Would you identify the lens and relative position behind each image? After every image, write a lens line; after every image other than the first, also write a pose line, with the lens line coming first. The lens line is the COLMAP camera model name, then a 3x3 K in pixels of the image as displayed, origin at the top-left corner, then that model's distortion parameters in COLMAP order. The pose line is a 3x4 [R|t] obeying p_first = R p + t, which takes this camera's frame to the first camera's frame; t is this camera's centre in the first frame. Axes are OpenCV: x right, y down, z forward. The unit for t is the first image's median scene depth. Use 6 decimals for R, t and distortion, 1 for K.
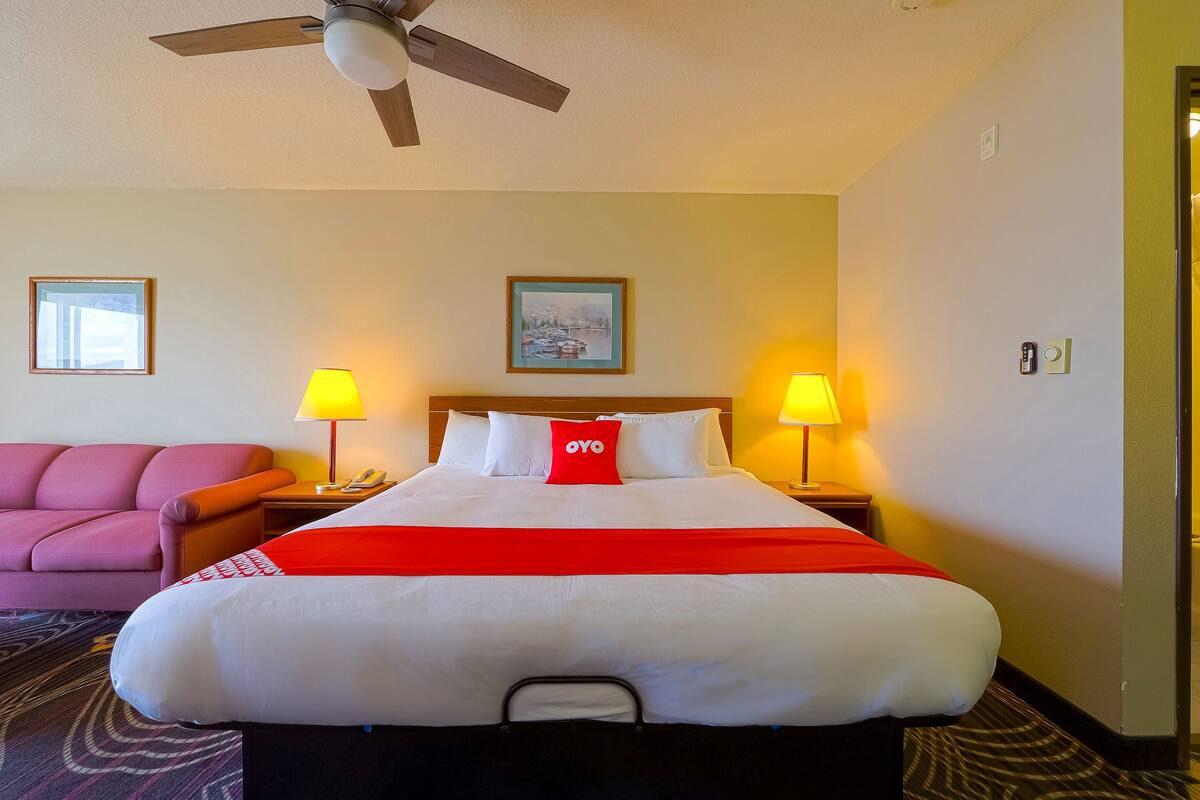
lens RADIAL K [[464.3, 0, 622.6], [0, 464.3, 391.8], [0, 0, 1]] dist [-0.020388, -0.000651]
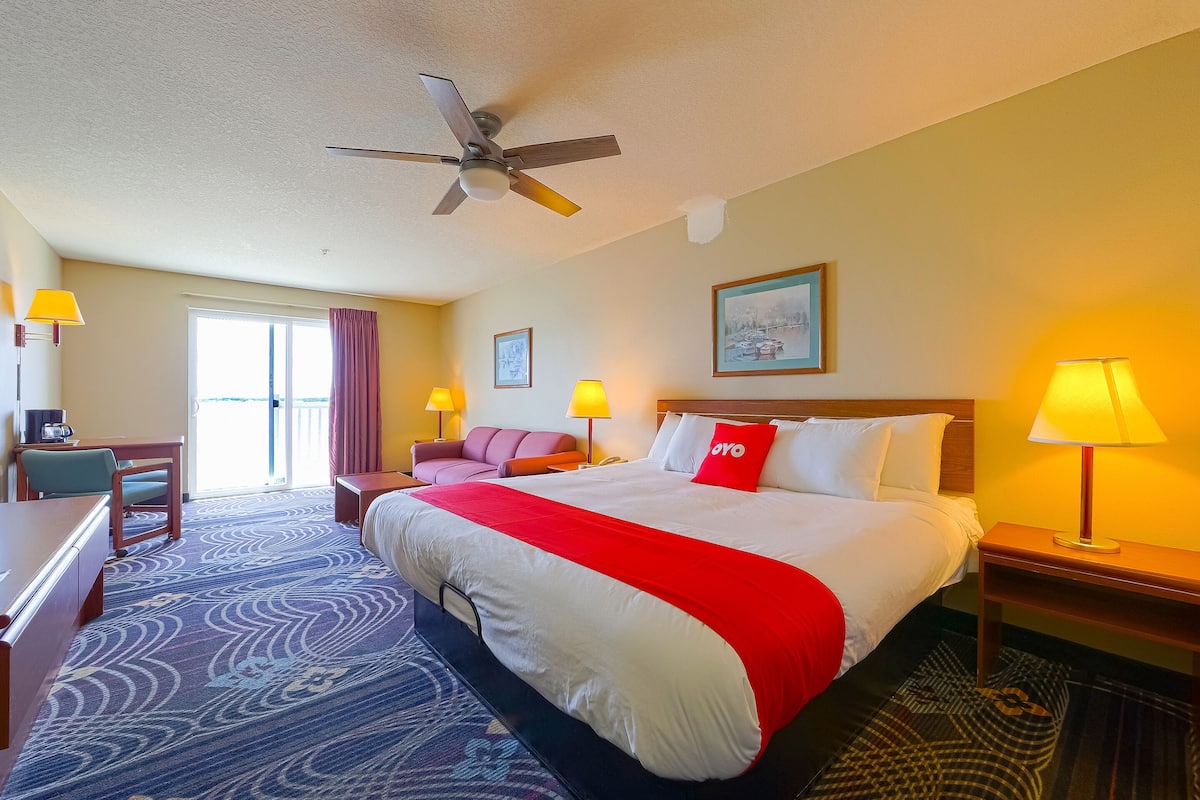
lens RADIAL K [[464.3, 0, 592.7], [0, 464.3, 392.2], [0, 0, 1]] dist [-0.020388, -0.000651]
pose [[0.651305, -0.017131, -0.758622, 0.375392], [0.011679, 0.999853, -0.012552, 0.003176], [0.758726, -0.000685, 0.651410, 0.104103]]
